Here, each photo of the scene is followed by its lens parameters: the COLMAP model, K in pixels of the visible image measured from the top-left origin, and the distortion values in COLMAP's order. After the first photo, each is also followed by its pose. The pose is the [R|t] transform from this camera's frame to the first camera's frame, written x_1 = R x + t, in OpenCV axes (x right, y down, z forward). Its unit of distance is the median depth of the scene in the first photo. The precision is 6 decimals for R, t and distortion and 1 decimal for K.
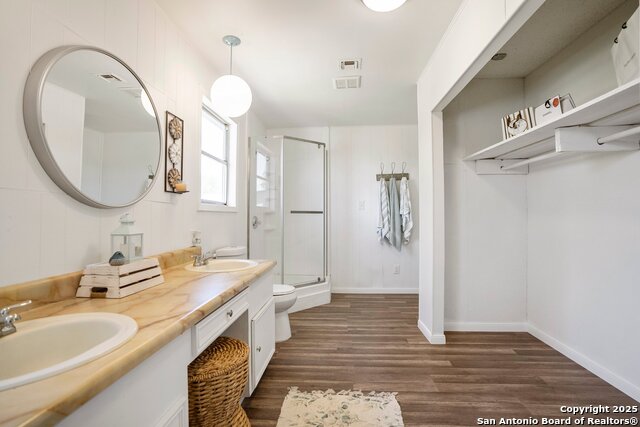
lens RADIAL K [[297.1, 0, 319.1], [0, 297.1, 213.8], [0, 0, 1]] dist [-0.064867, 0.021778]
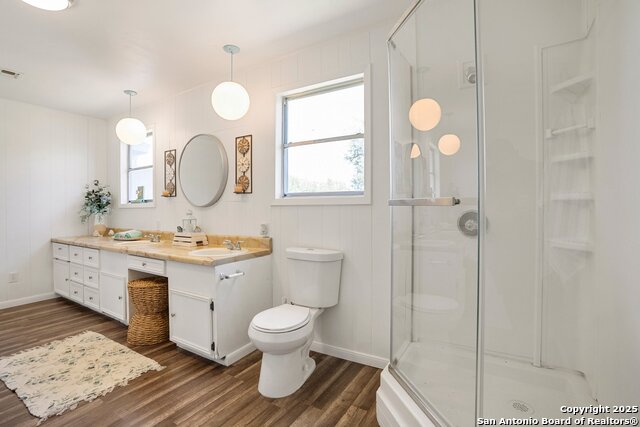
lens RADIAL K [[297.1, 0, 319.2], [0, 297.1, 212.0], [0, 0, 1]] dist [-0.064867, 0.021778]
pose [[-0.453715, 0.006043, -0.891126, 0.601879], [0.017324, 0.999848, -0.002041, 0.025948], [0.890979, -0.016364, -0.453750, 2.036095]]
